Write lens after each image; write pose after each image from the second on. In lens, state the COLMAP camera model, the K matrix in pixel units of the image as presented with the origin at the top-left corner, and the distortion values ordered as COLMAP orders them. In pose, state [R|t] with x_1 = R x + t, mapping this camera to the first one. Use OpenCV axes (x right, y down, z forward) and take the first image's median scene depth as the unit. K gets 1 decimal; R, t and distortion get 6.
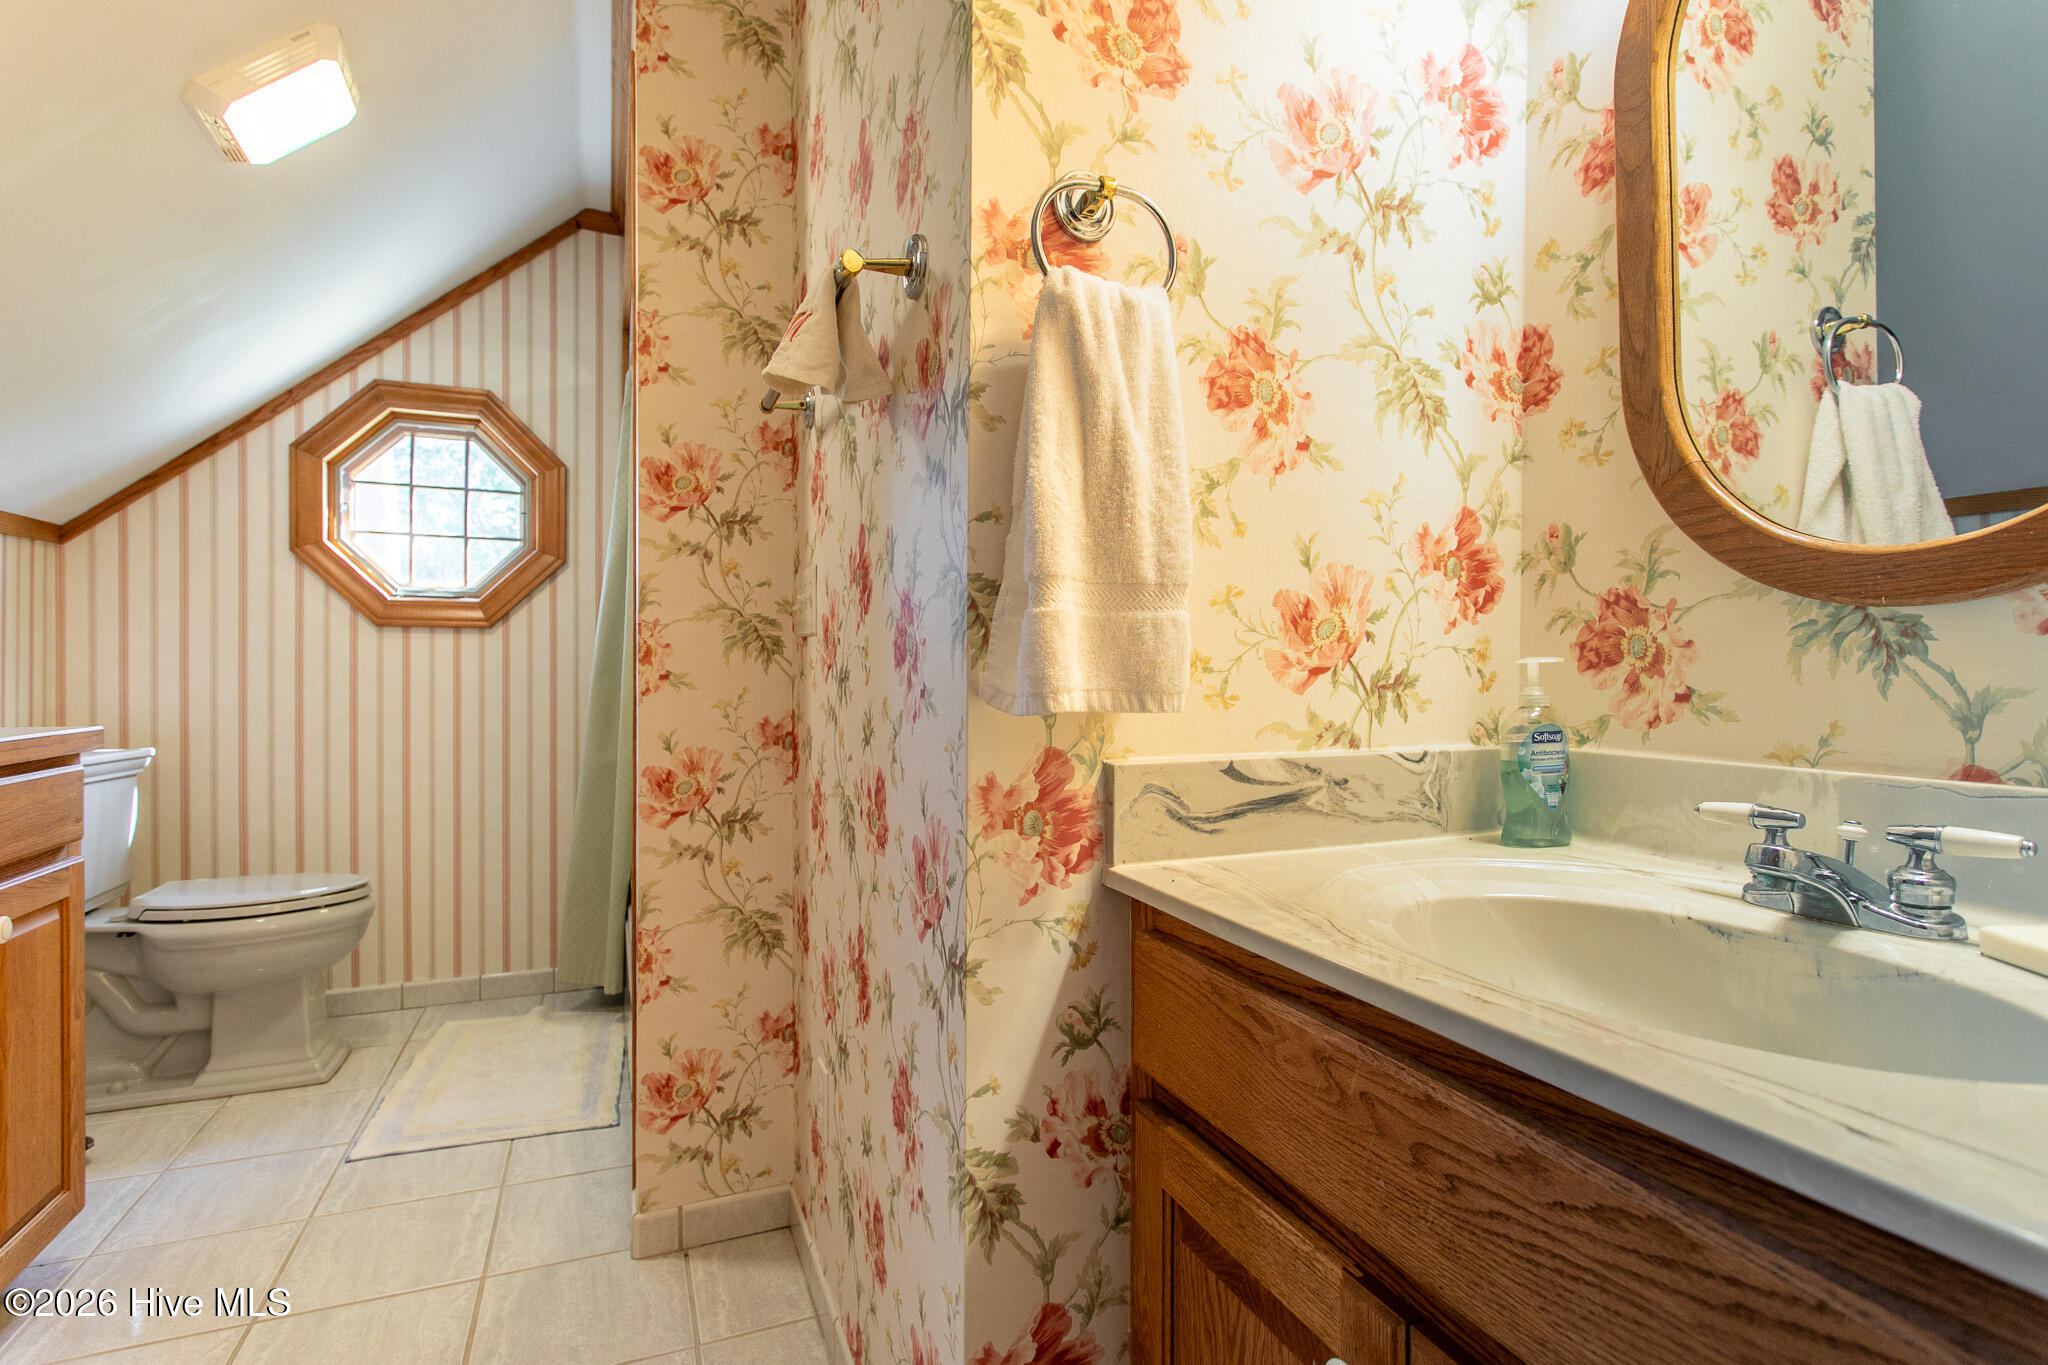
lens RADIAL K [[998.8, 0, 1022.8], [0, 998.8, 679.7], [0, 0, 1]] dist [0.004146, -0.000069]
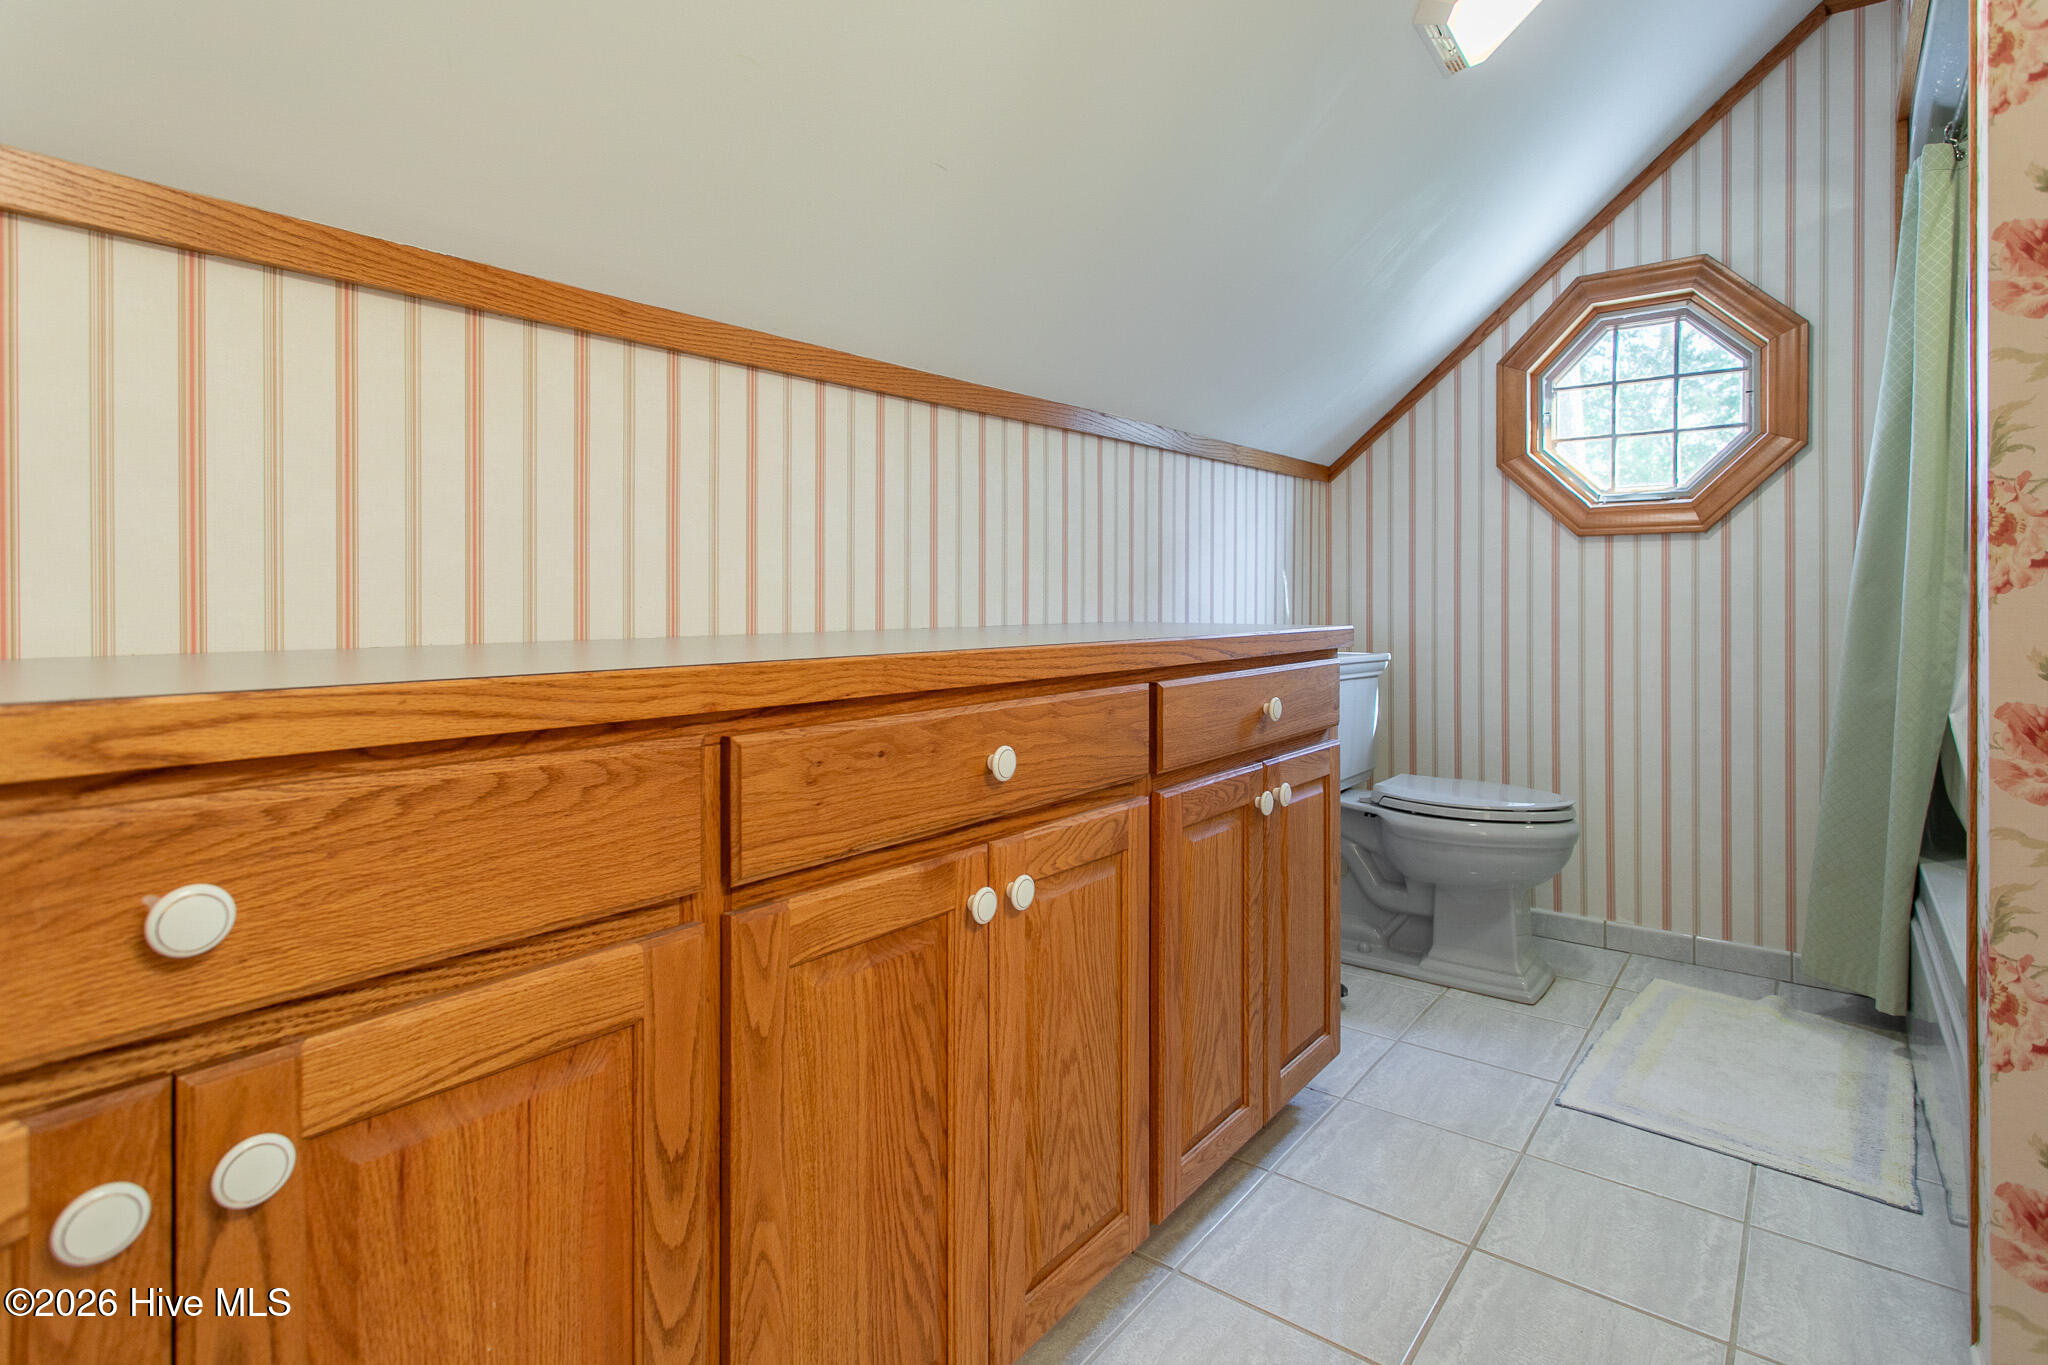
lens RADIAL K [[998.8, 0, 1022.2], [0, 998.8, 612.0], [0, 0, 1]] dist [0.004146, -0.000069]
pose [[0.482114, 0.002511, -0.876105, -0.074791], [-0.001002, 0.999997, 0.002315, 0.017697], [0.876108, -0.000238, 0.482115, 0.087172]]
